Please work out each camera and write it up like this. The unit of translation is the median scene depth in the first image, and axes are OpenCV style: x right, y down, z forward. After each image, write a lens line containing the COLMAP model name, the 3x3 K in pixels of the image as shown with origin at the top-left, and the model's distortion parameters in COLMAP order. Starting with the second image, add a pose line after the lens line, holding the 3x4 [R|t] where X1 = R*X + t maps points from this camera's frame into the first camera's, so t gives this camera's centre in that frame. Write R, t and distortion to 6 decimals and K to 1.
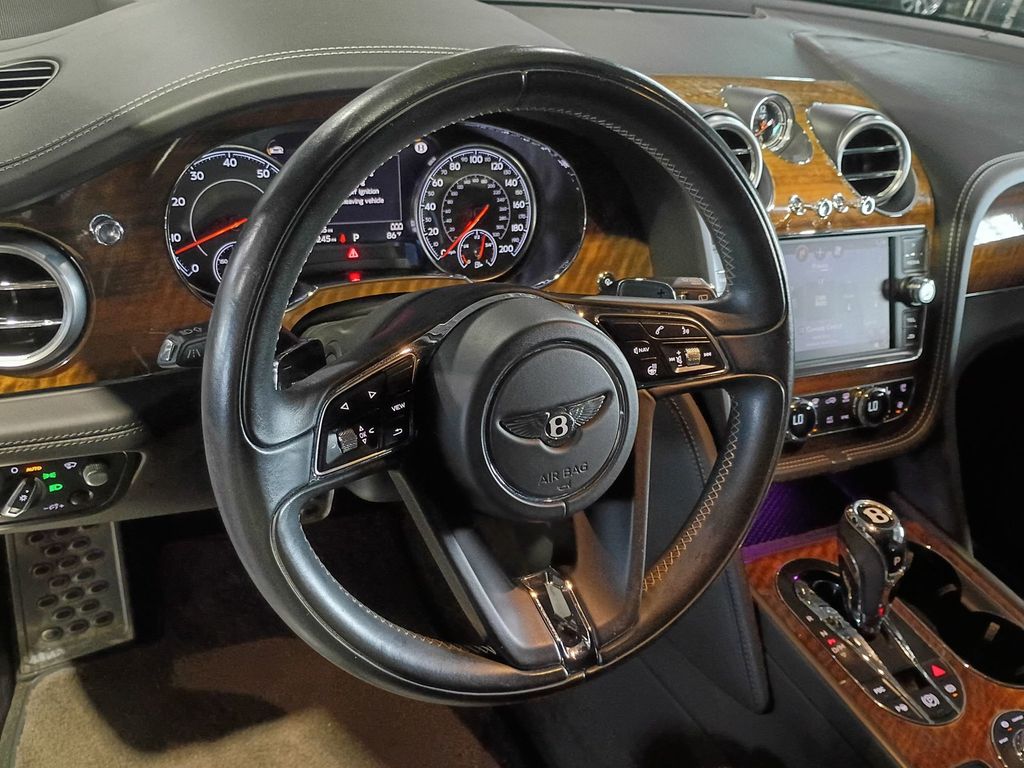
lens RADIAL K [[943.9, 0, 504.2], [0, 943.9, 382.6], [0, 0, 1]] dist [0.025411, 0.000000]
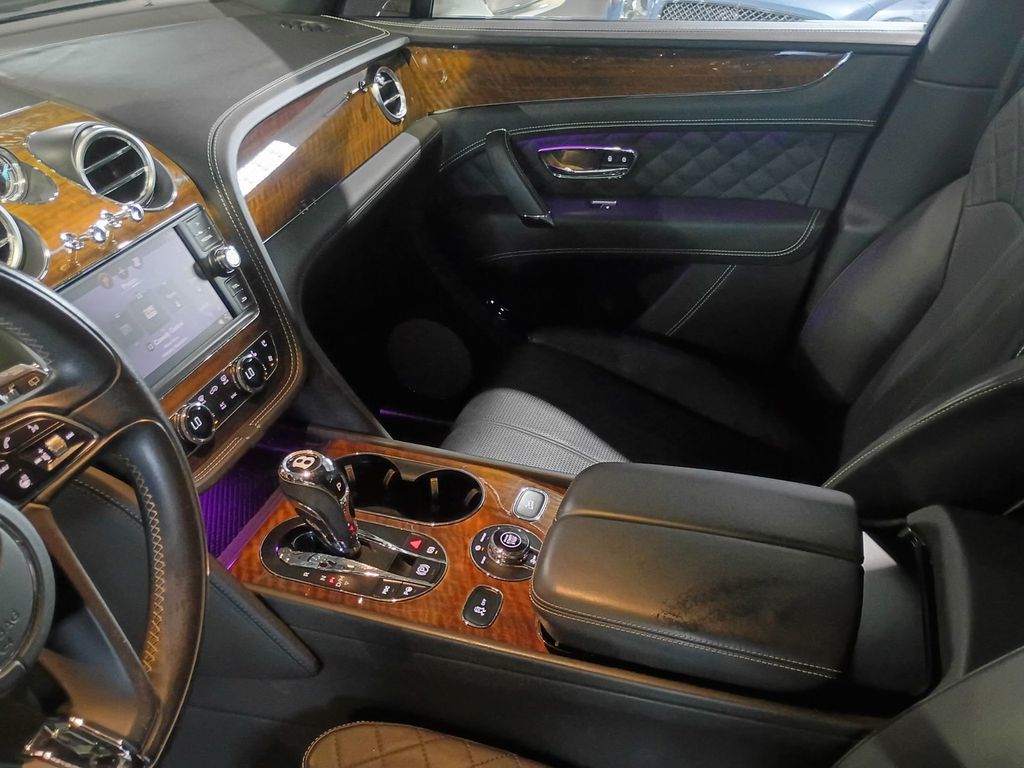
lens RADIAL K [[943.9, 0, 509.3], [0, 943.9, 384.1], [0, 0, 1]] dist [0.025411, 0.000000]
pose [[0.682620, -0.515532, 0.517935, 0.033223], [0.492518, 0.848153, 0.195098, -0.032013], [-0.539867, 0.121914, 0.832875, -0.051096]]
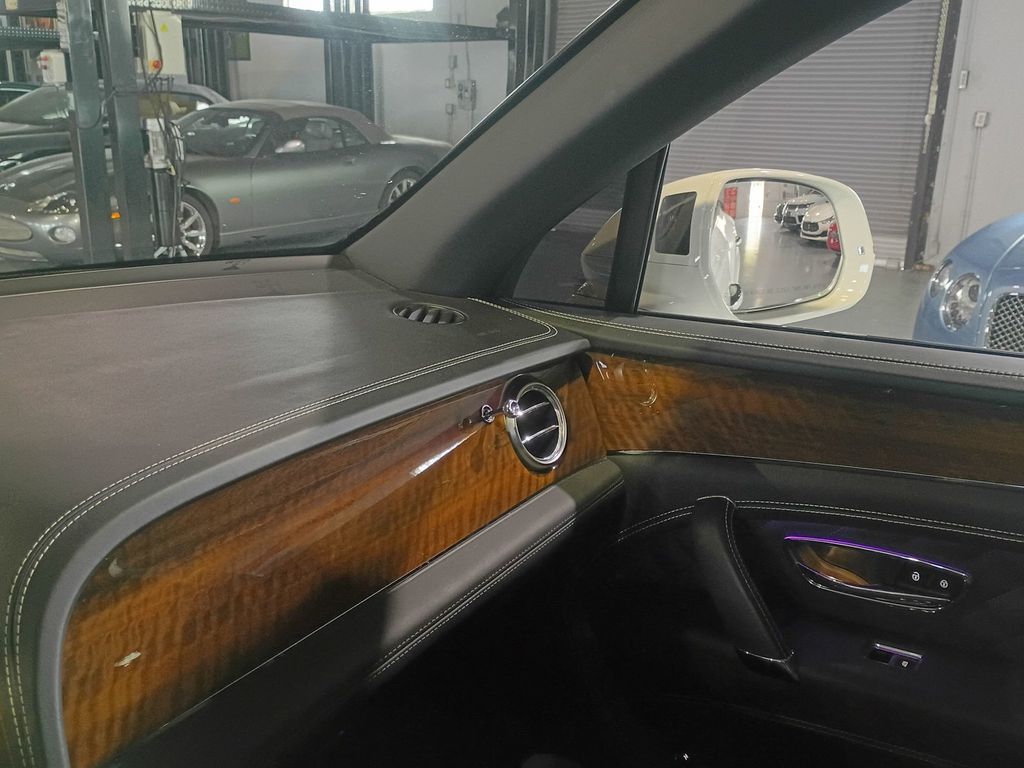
lens RADIAL K [[943.9, 0, 503.7], [0, 943.9, 381.3], [0, 0, 1]] dist [0.025411, 0.000000]
pose [[0.876173, -0.282772, 0.390336, 0.627010], [0.367358, 0.916041, -0.160986, -0.141833], [-0.312041, 0.284444, 0.906489, 0.481613]]
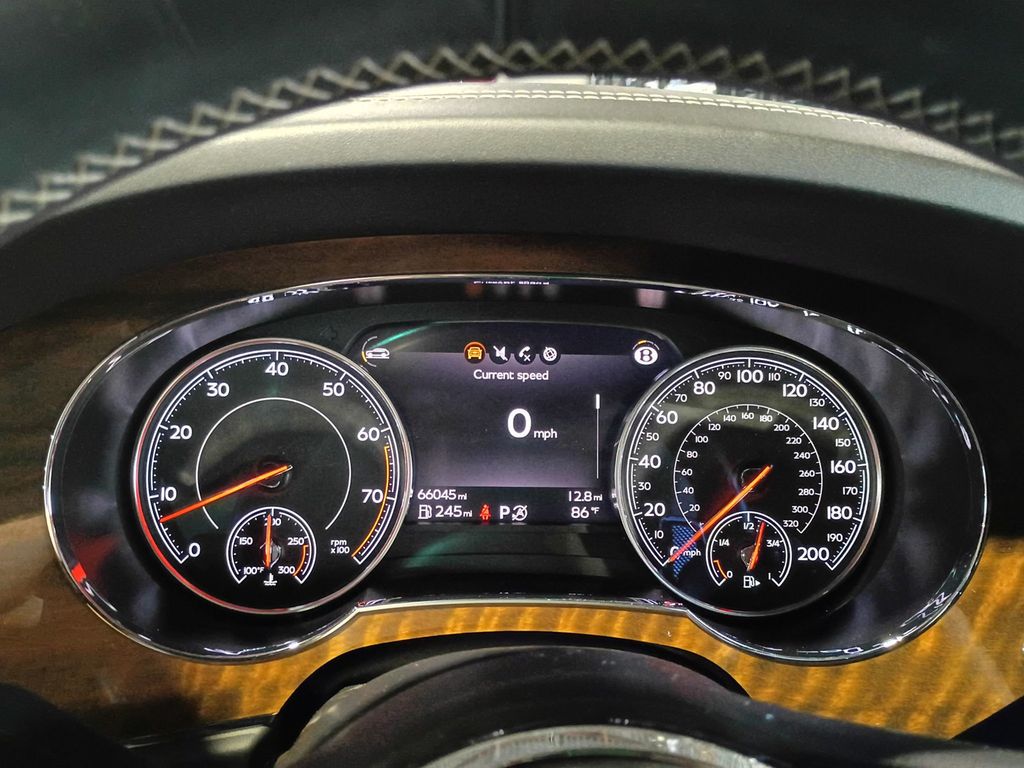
lens RADIAL K [[943.9, 0, 511.4], [0, 943.9, 390.1], [0, 0, 1]] dist [0.025411, 0.000000]
pose [[0.905144, 0.003766, -0.425089, 0.071871], [-0.122782, 0.959660, -0.252938, -0.082494], [0.406988, 0.281139, 0.869092, 0.501282]]
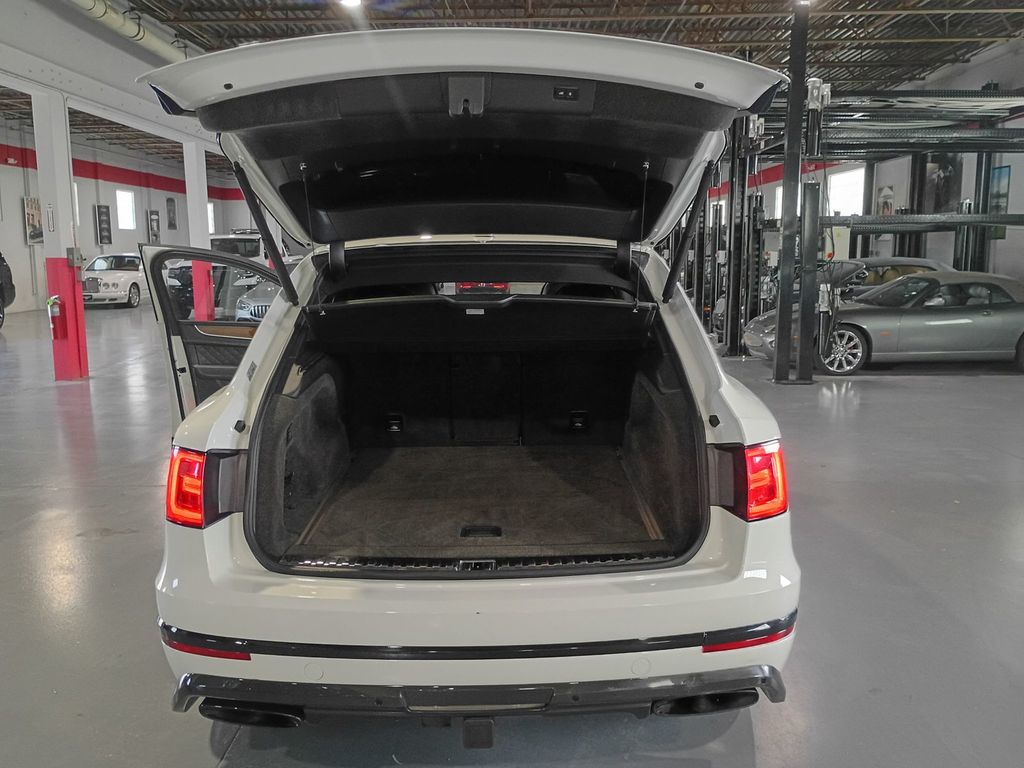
lens RADIAL K [[943.9, 0, 512.3], [0, 943.9, 385.5], [0, 0, 1]] dist [0.025411, 0.000000]
pose [[0.886549, -0.111647, -0.448961, 3.859566], [-0.106213, 0.895403, -0.432402, 3.516816], [0.450277, 0.431031, 0.781961, -4.622118]]
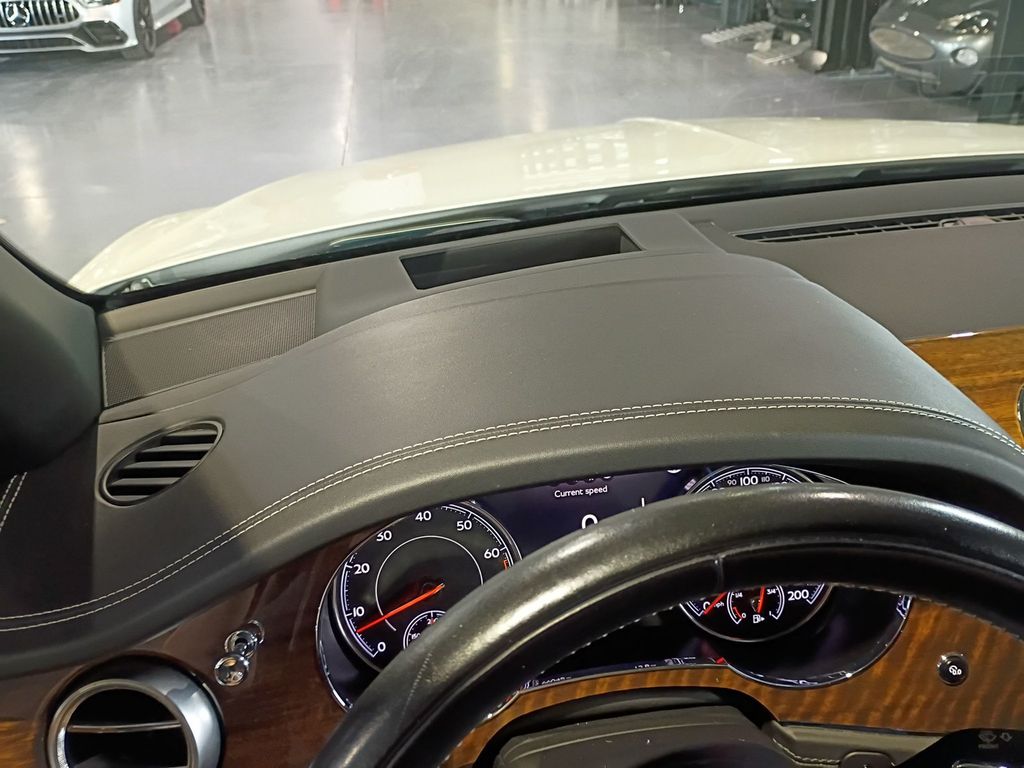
lens RADIAL K [[943.9, 0, 514.1], [0, 943.9, 383.5], [0, 0, 1]] dist [0.025411, 0.000000]
pose [[0.934043, -0.031234, -0.355791, 0.064392], [-0.014003, 0.992200, -0.123863, -0.217938], [0.356885, 0.120676, 0.926321, 0.238310]]
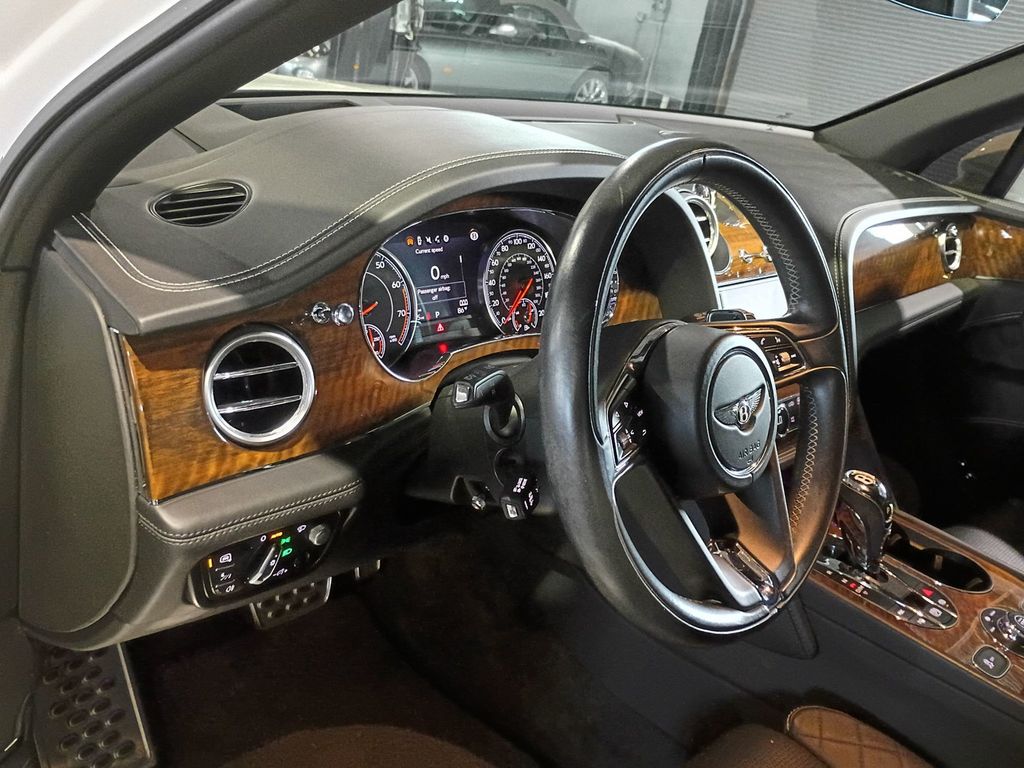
lens RADIAL K [[943.9, 0, 489.5], [0, 943.9, 365.6], [0, 0, 1]] dist [0.025411, 0.000000]
pose [[0.950221, -0.124864, 0.285463, -0.427857], [0.161403, 0.980940, -0.108191, 0.043743], [-0.266513, 0.148880, 0.952263, -0.113710]]
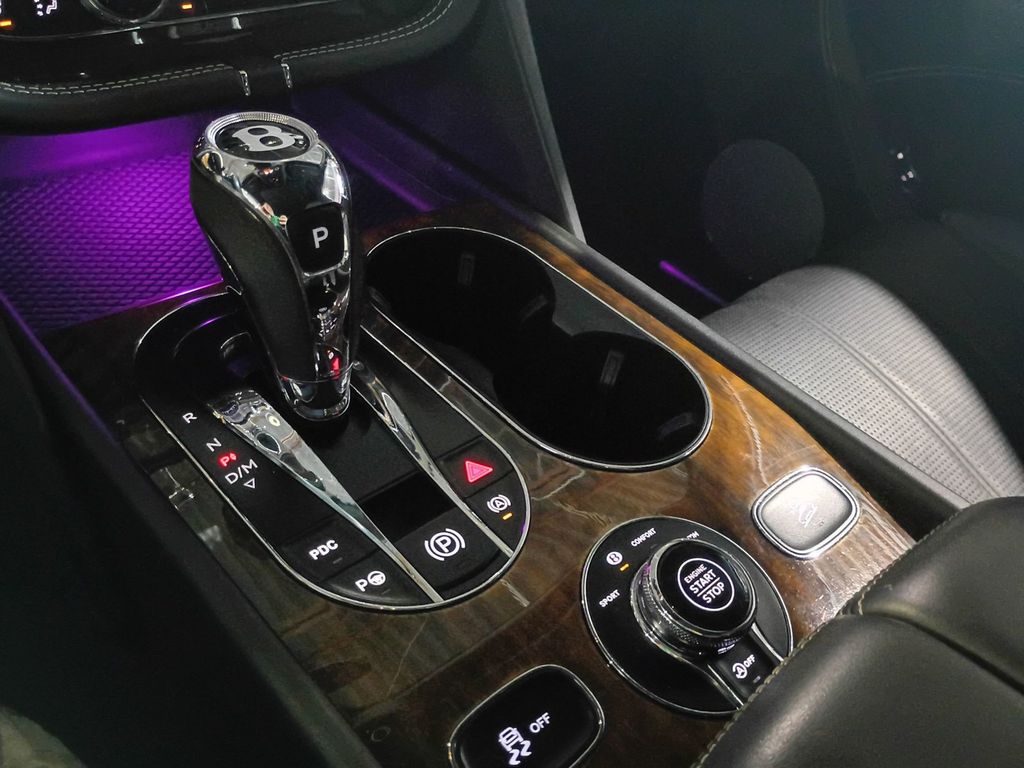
lens RADIAL K [[943.9, 0, 501.6], [0, 943.9, 376.5], [0, 0, 1]] dist [0.025411, 0.000000]
pose [[0.961524, -0.195467, 0.193039, 0.379263], [0.161204, 0.970427, 0.179680, 0.176337], [-0.222452, -0.141648, 0.964599, 0.556121]]
